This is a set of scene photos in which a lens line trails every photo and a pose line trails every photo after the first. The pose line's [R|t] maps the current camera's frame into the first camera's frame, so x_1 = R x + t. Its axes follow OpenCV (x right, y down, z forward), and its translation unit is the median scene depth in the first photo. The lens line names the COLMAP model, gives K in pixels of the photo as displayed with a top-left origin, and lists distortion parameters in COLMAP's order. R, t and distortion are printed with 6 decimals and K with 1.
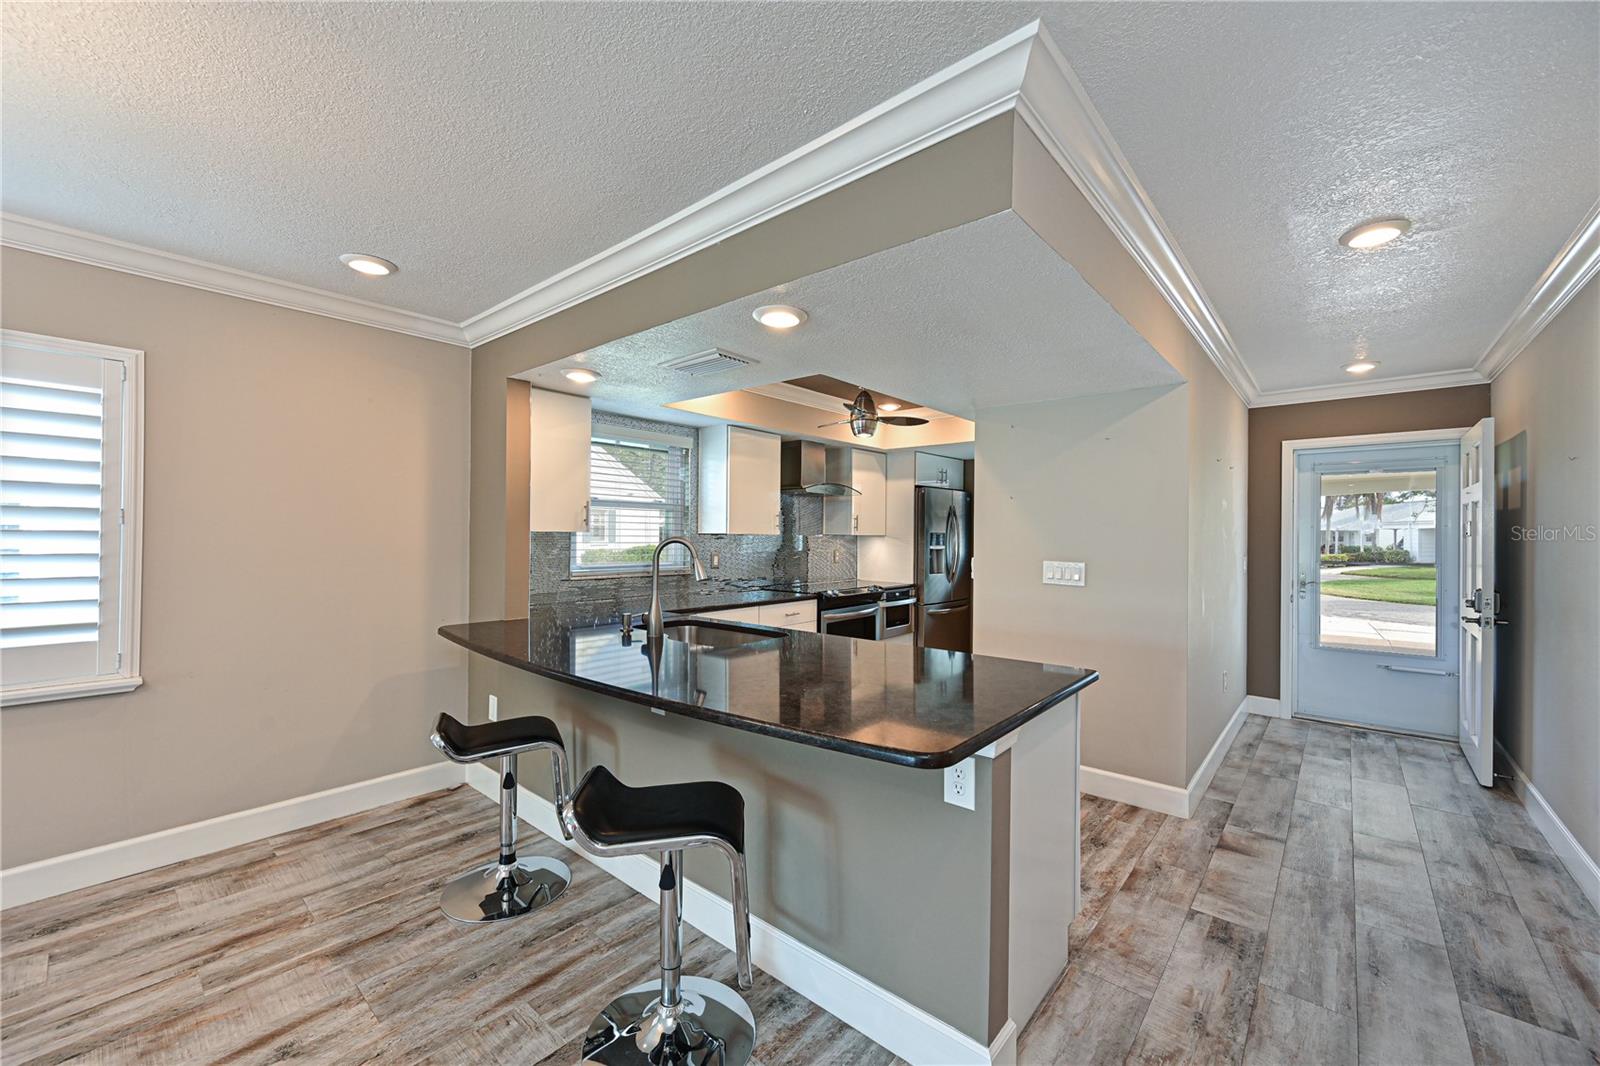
lens RADIAL K [[625.4, 0, 790.5], [0, 625.4, 538.9], [0, 0, 1]] dist [-0.000533, -0.001267]
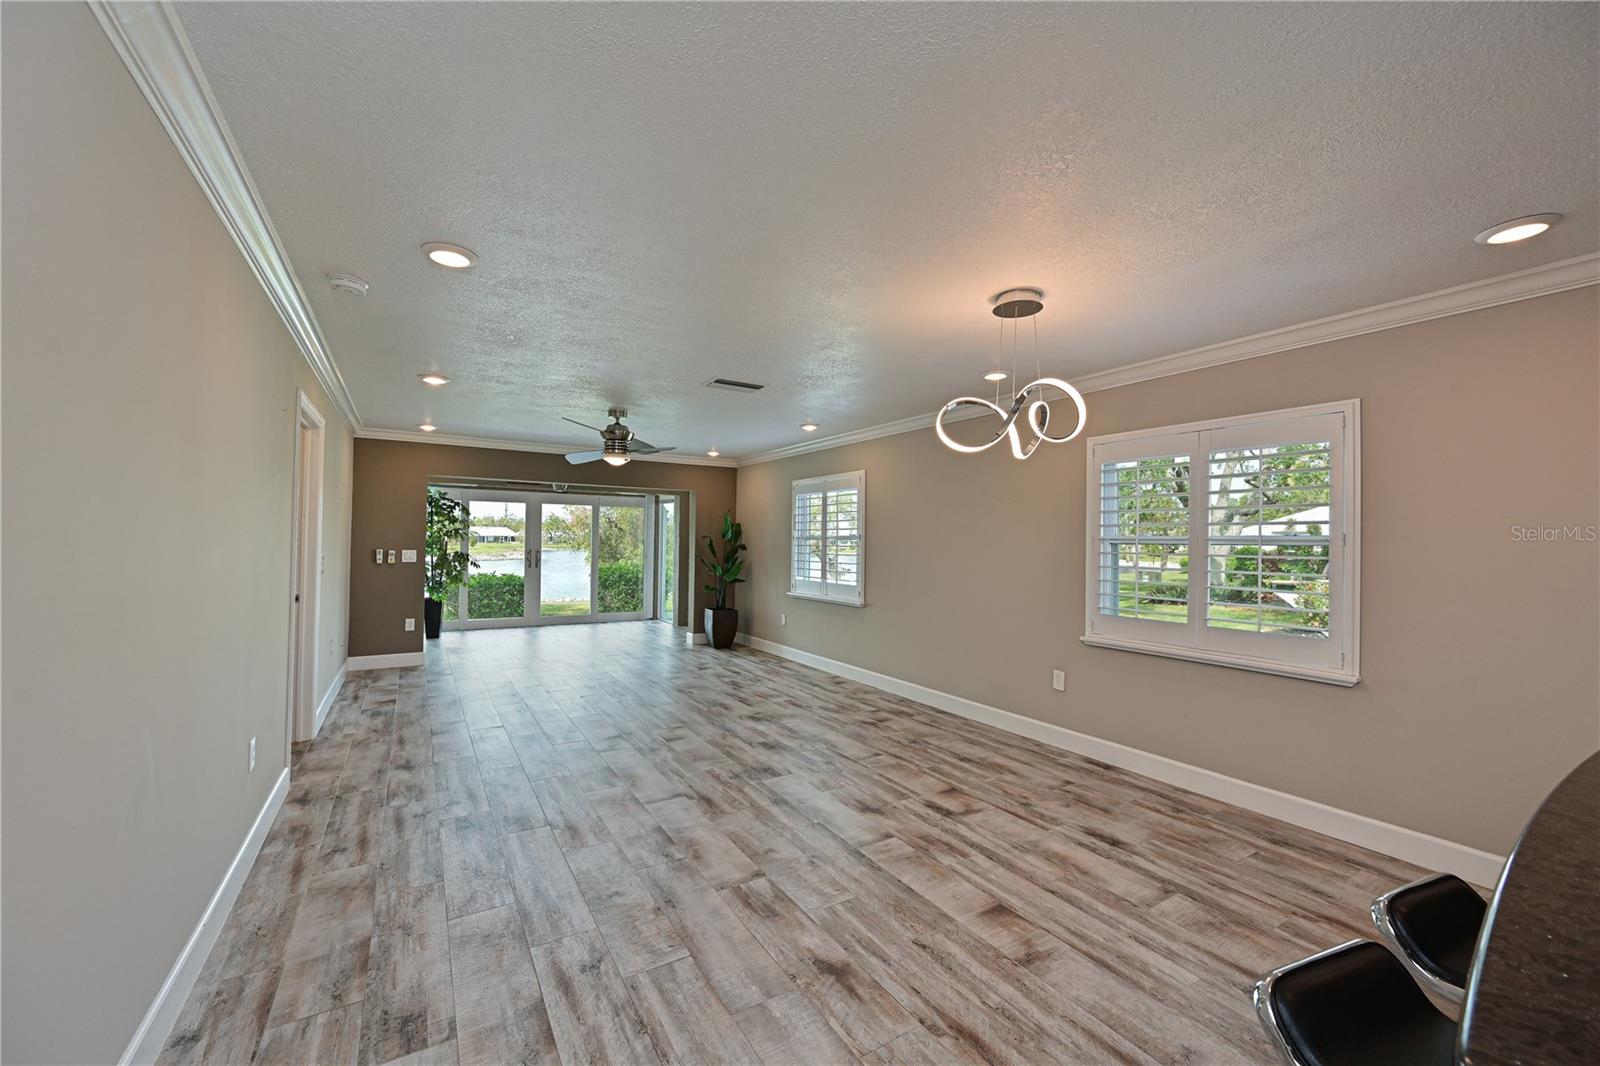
lens RADIAL K [[625.4, 0, 791.5], [0, 625.4, 531.2], [0, 0, 1]] dist [-0.000533, -0.001267]
pose [[-0.313598, -0.028252, -0.949135, 0.246941], [-0.022677, 0.999495, -0.022259, -0.000100], [0.949285, 0.014543, -0.314080, 0.216667]]
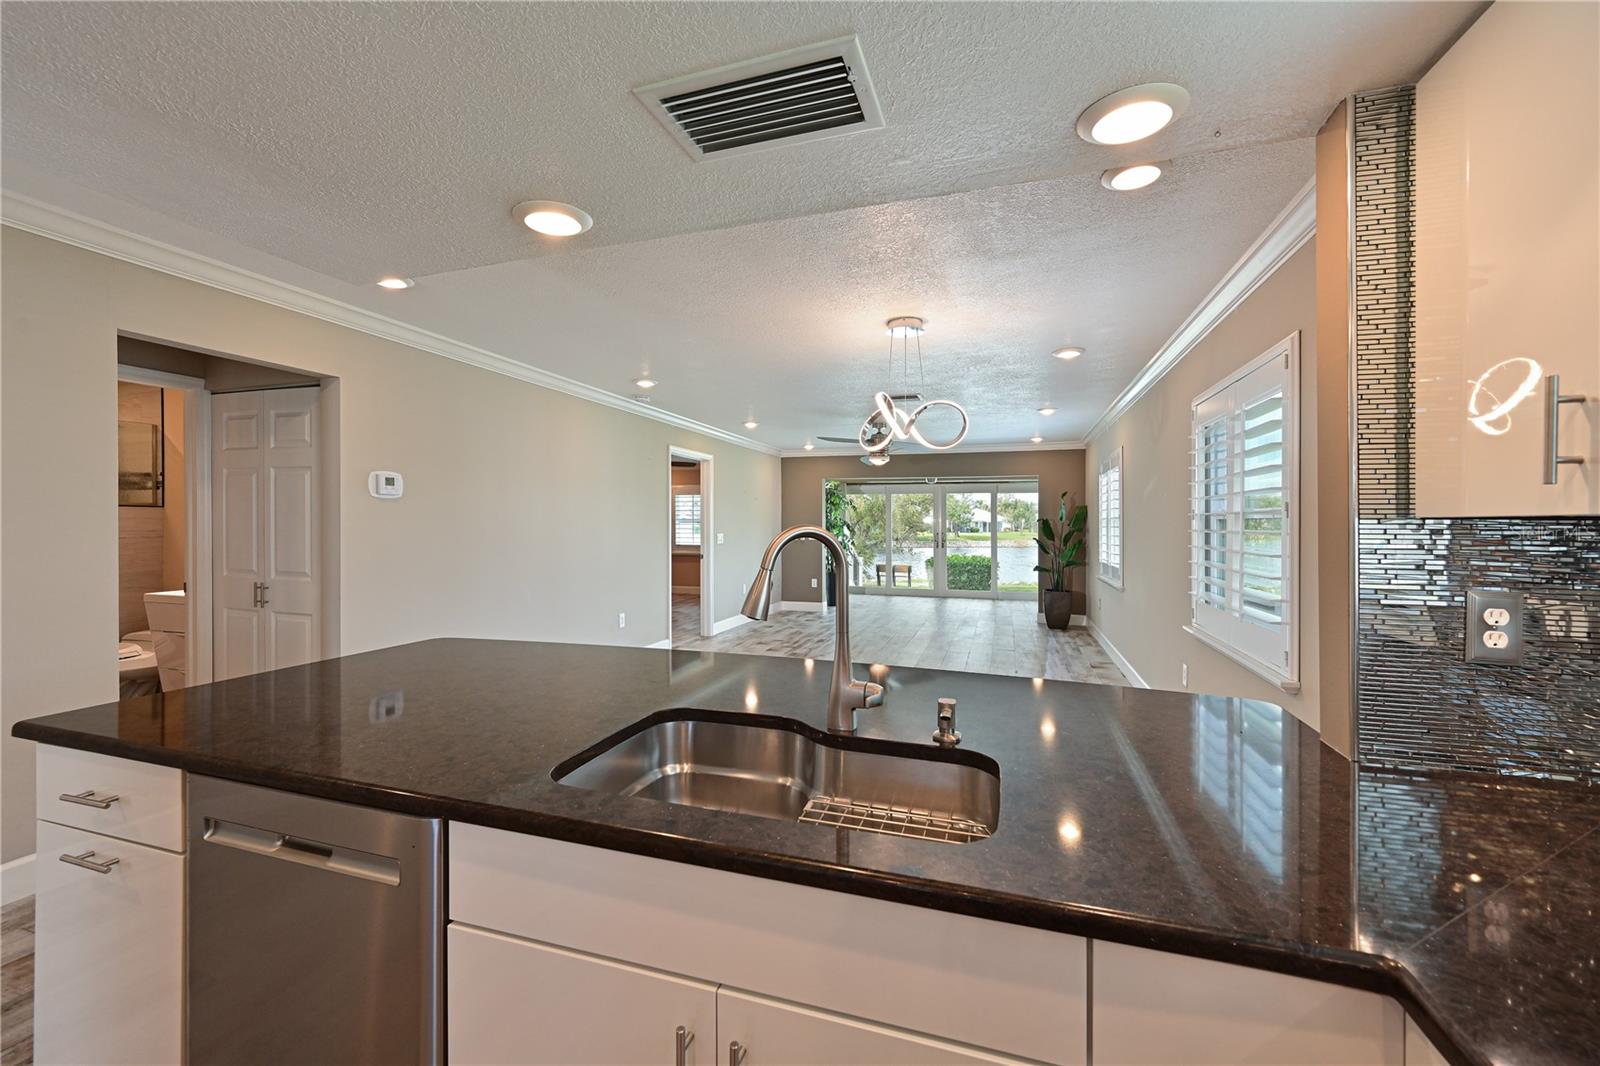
lens RADIAL K [[625.4, 0, 800.1], [0, 625.4, 522.8], [0, 0, 1]] dist [-0.000533, -0.001267]
pose [[-0.925826, -0.014049, -0.377688, 0.028989], [-0.016166, 0.999866, 0.002436, -0.002520], [0.377603, 0.008361, -0.925930, 0.779548]]
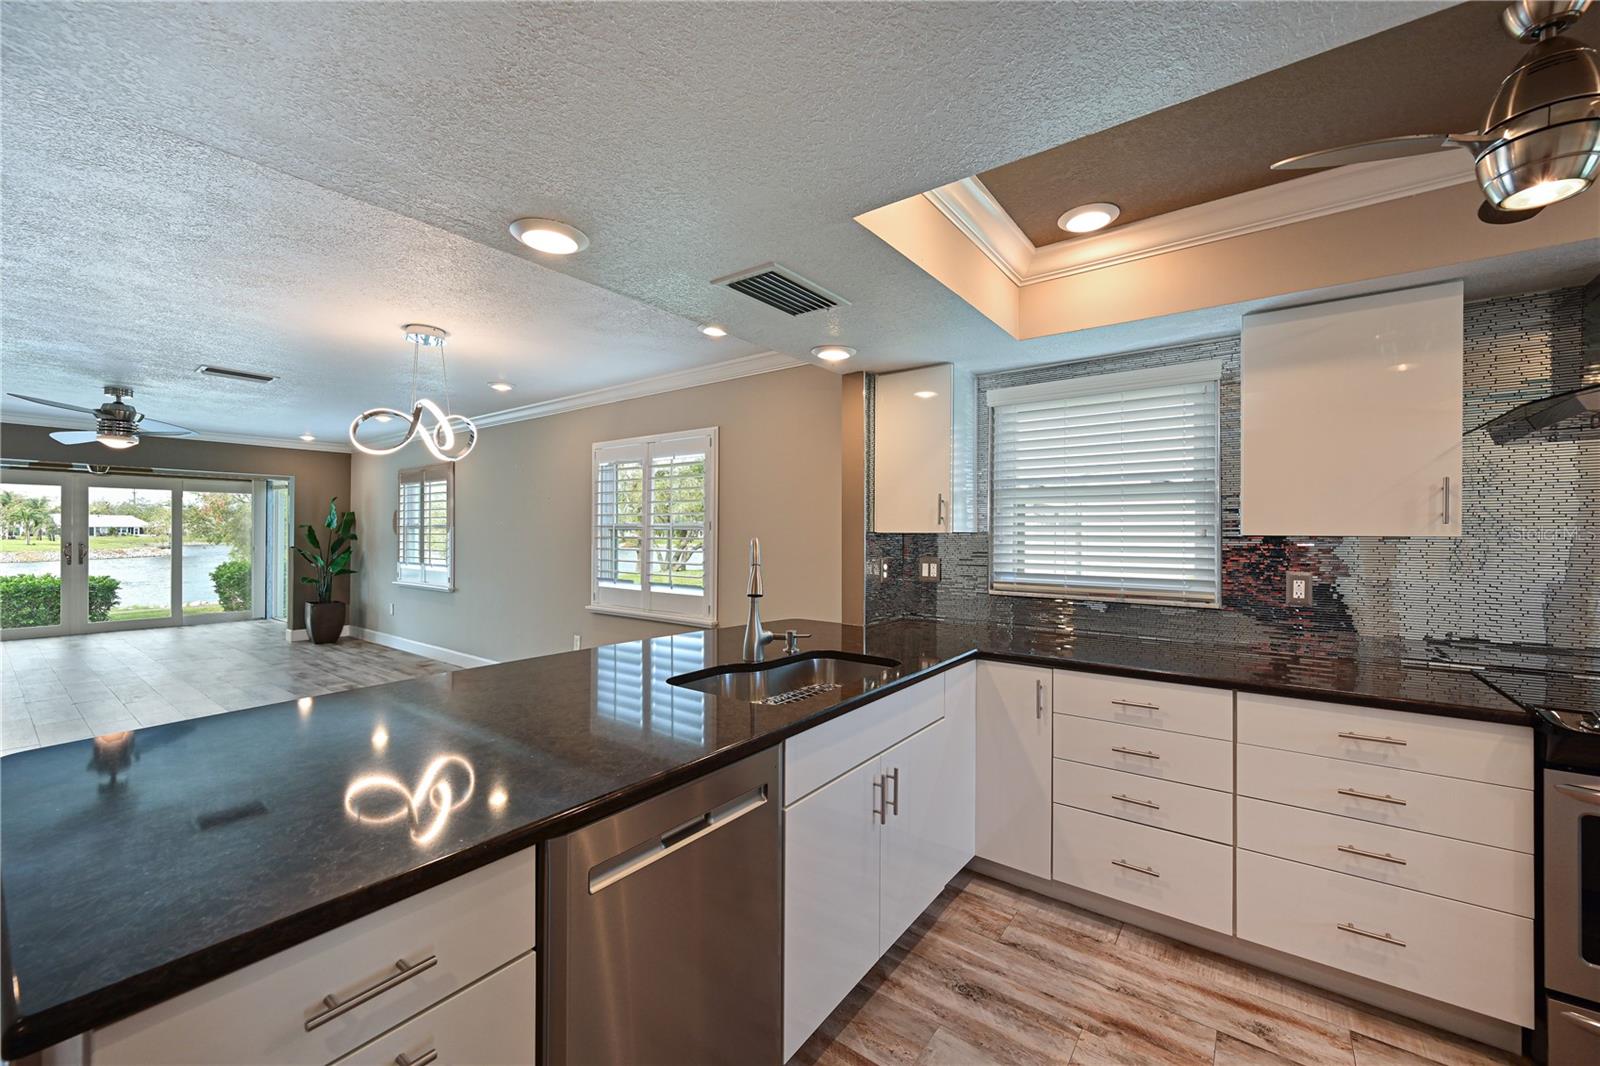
lens RADIAL K [[625.4, 0, 771.6], [0, 625.4, 533.9], [0, 0, 1]] dist [-0.000533, -0.001267]
pose [[0.047169, -0.004390, -0.998877, 0.339721], [-0.010108, 0.999937, -0.004872, -0.002421], [0.998836, 0.010326, 0.047122, 0.544080]]
